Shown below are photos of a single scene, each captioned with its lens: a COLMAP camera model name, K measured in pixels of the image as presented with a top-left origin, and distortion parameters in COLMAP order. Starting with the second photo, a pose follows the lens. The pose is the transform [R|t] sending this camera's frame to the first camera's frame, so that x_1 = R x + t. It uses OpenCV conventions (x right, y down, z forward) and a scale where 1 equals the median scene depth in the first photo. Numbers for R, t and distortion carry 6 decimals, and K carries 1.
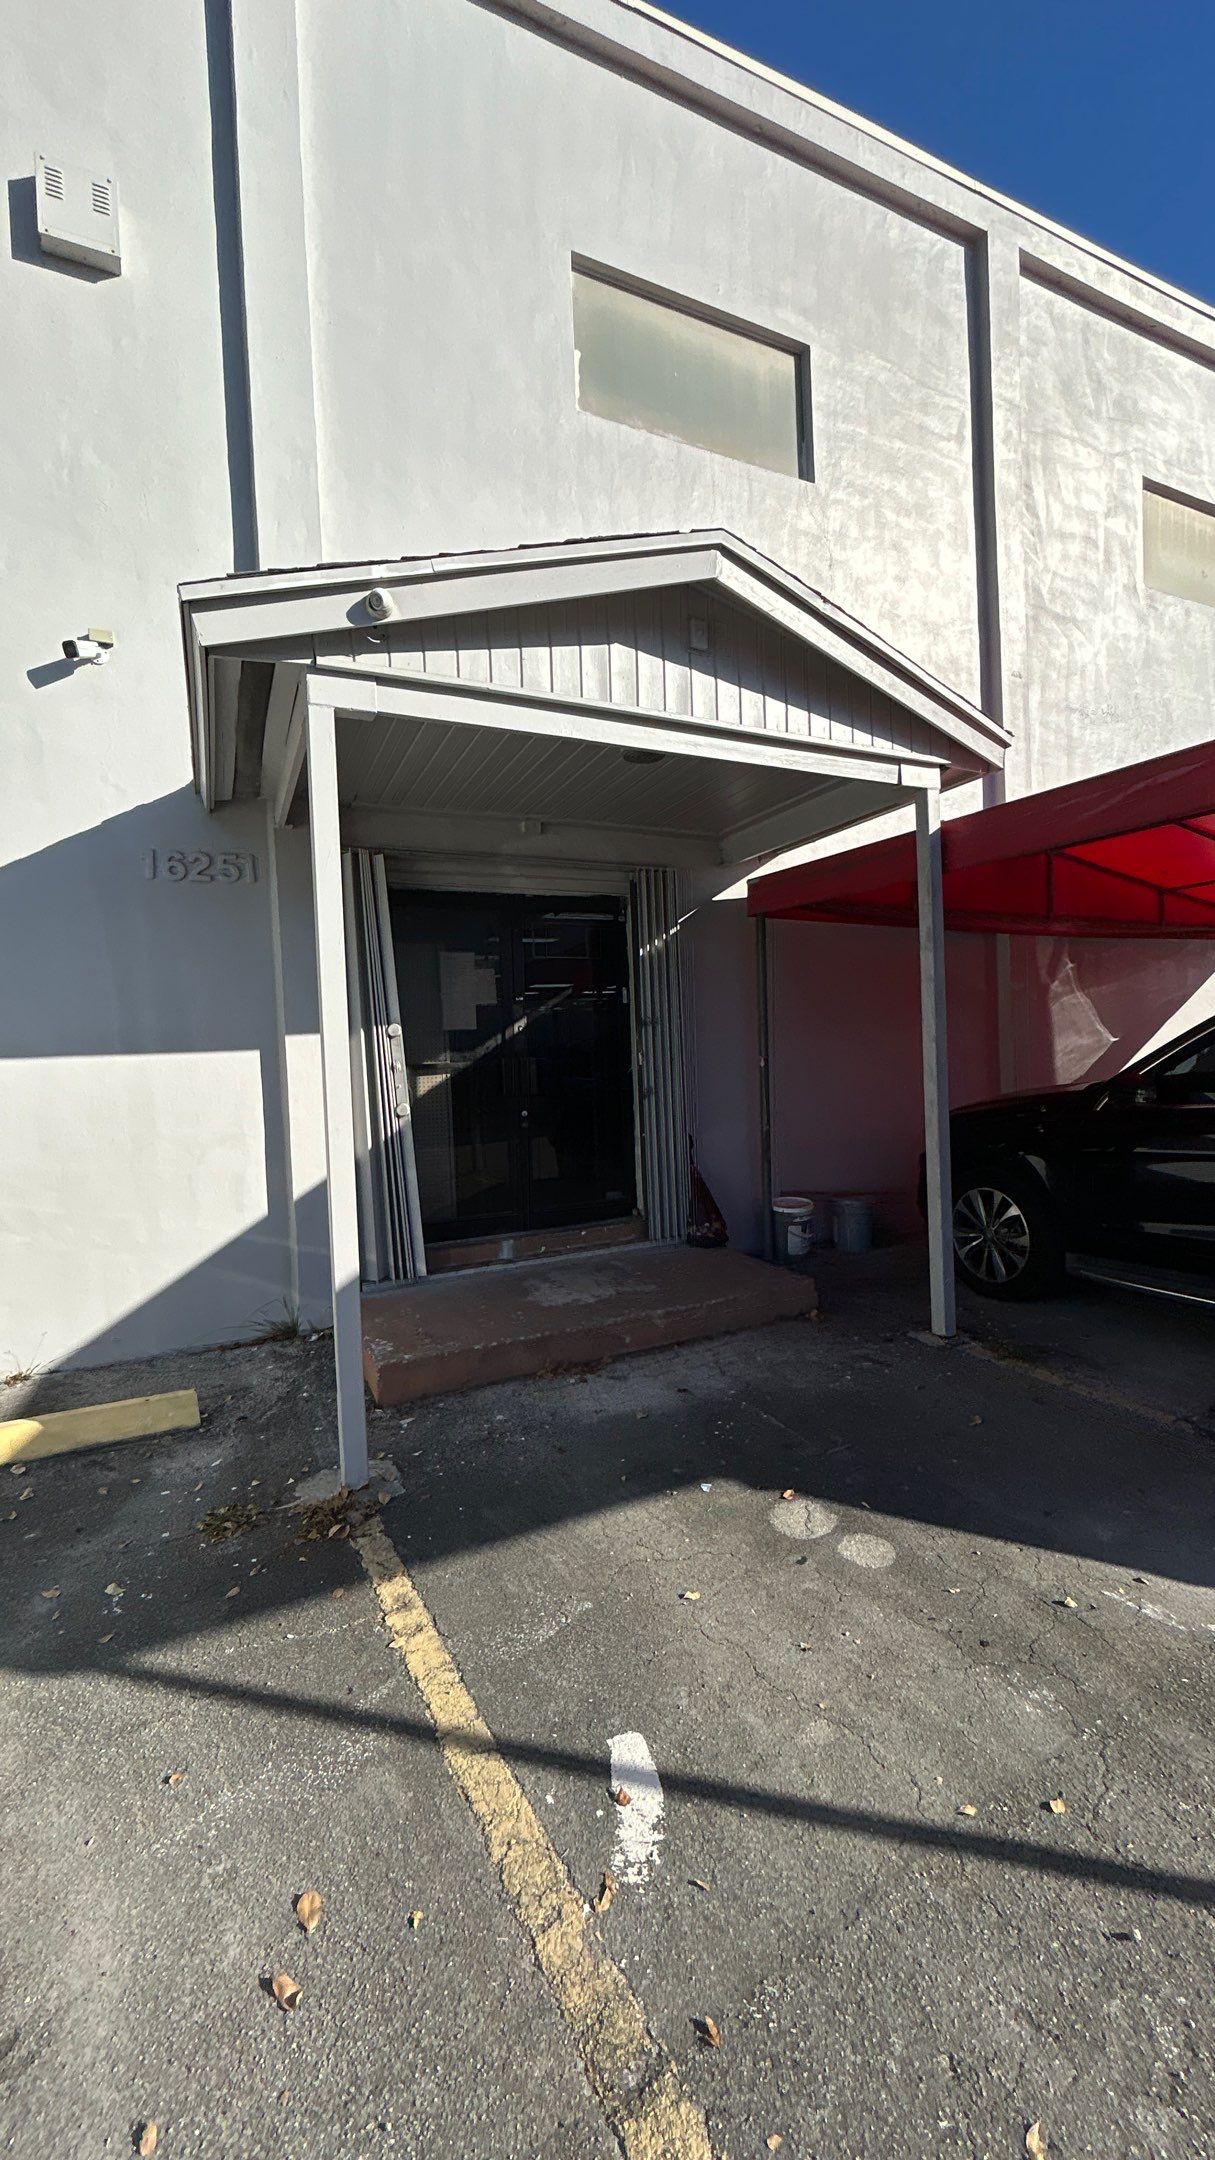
lens RADIAL K [[905.5, 0, 584.7], [0, 905.5, 1088.0], [0, 0, 1]] dist [-0.005160, 0.003798]
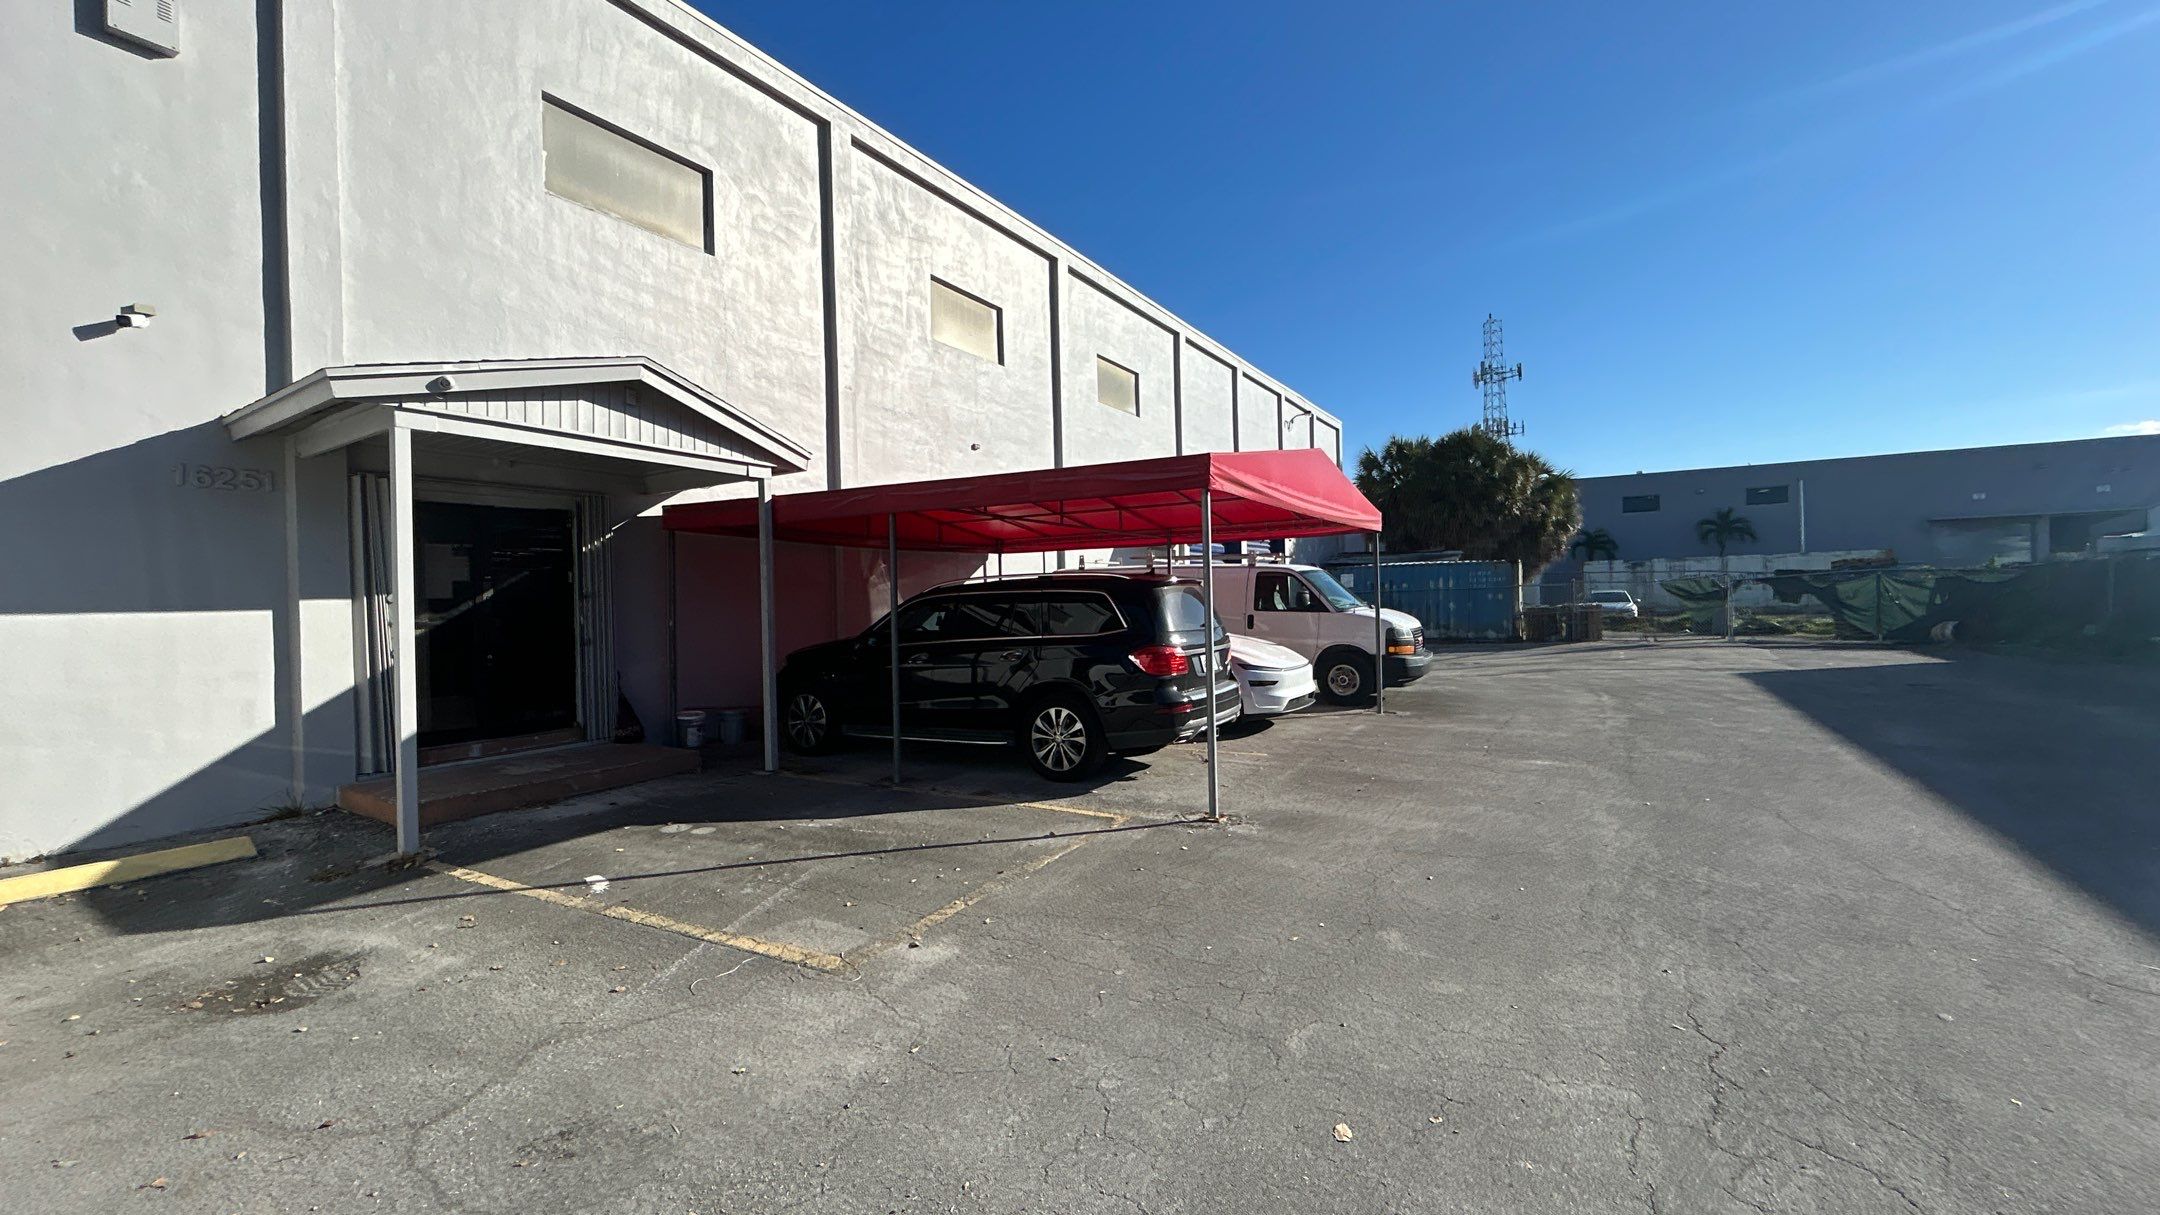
lens RADIAL K [[905.5, 0, 1104.3], [0, 905.5, 603.2], [0, 0, 1]] dist [-0.005160, 0.003798]
pose [[0.816938, 0.021991, 0.576306, -0.110320], [0.009706, 0.998607, -0.051864, 0.030175], [-0.576643, 0.047963, 0.815587, -0.833285]]
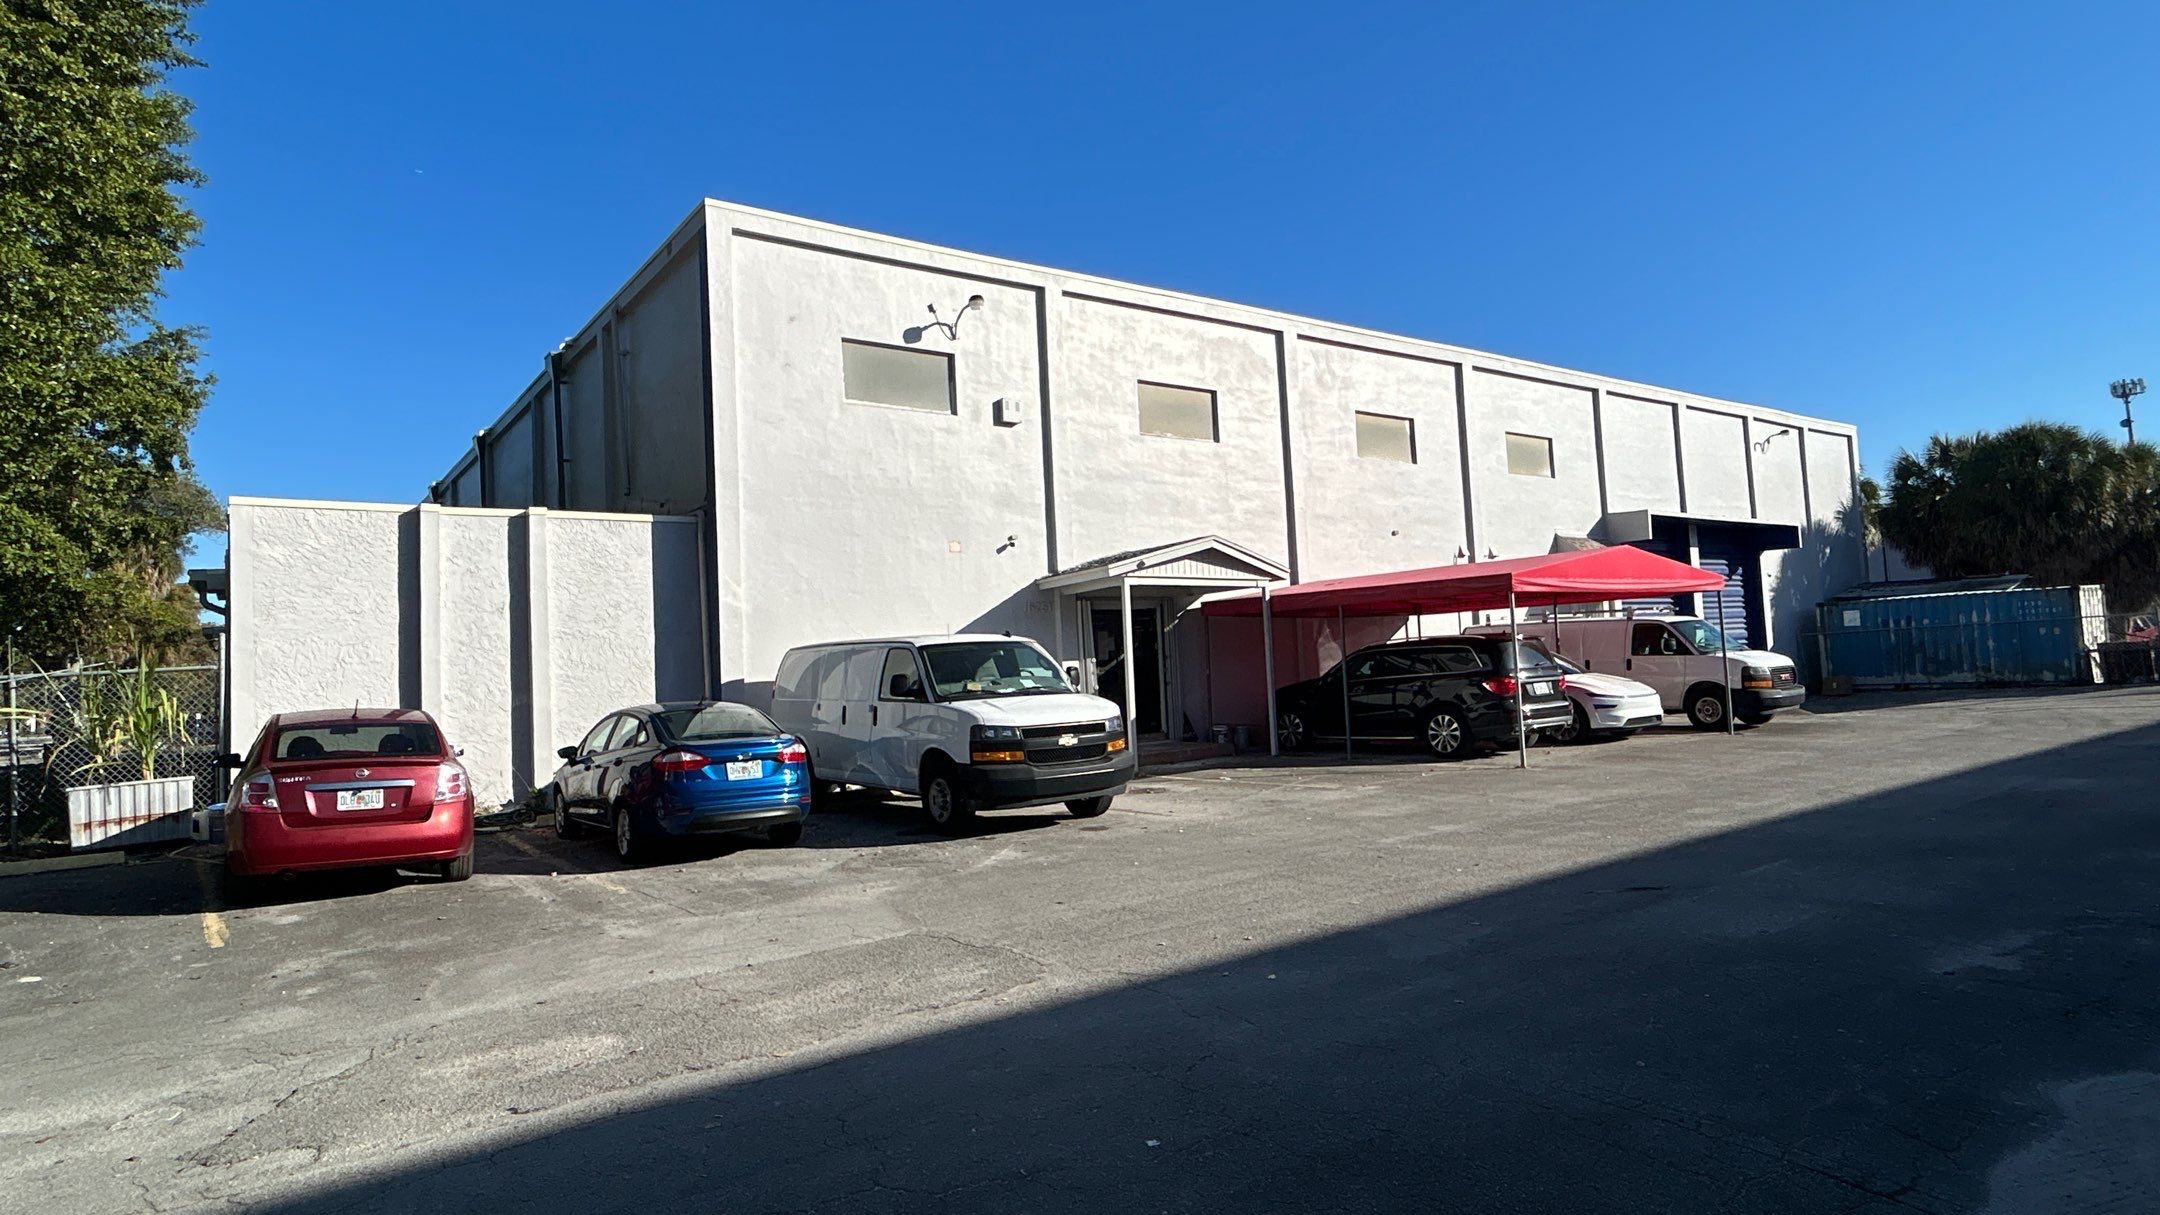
lens RADIAL K [[1205.2, 0, 1063.0], [0, 1205.2, 605.5], [0, 0, 1]] dist [-0.000206, -0.000478]
pose [[0.983633, 0.006198, 0.180079, -1.003429], [0.012101, 0.994880, -0.100339, 0.148992], [-0.179779, 0.100876, 0.978521, -2.788841]]
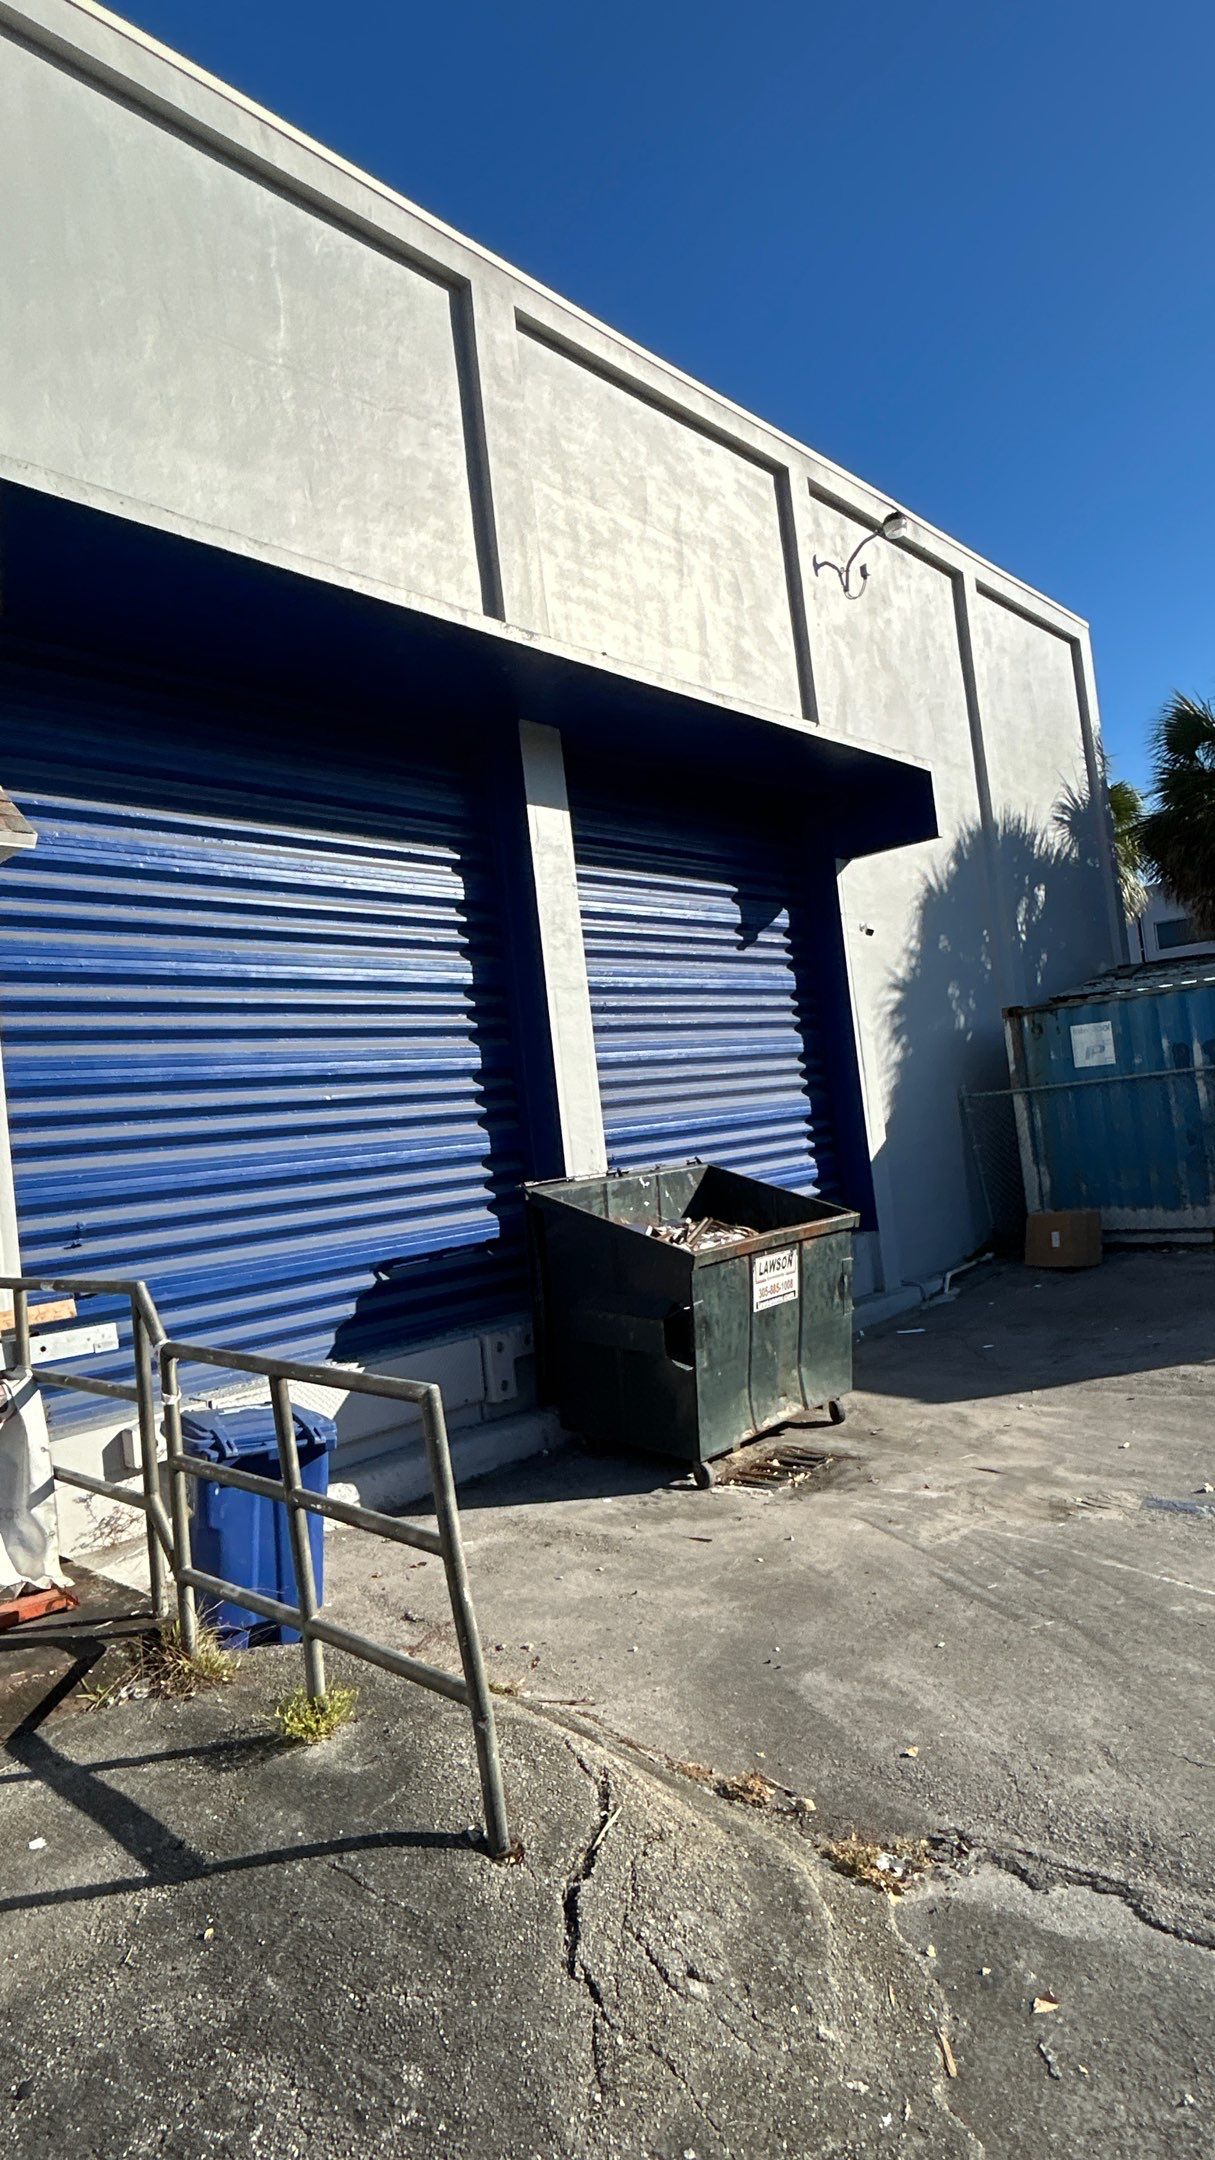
lens RADIAL K [[1205.2, 0, 607.1], [0, 1205.2, 1096.6], [0, 0, 1]] dist [-0.000206, -0.000478]
pose [[0.934476, -0.043813, 0.353321, 2.829176], [0.080764, 0.992614, -0.090520, -0.165777], [-0.346746, 0.113124, 0.931112, 1.169327]]
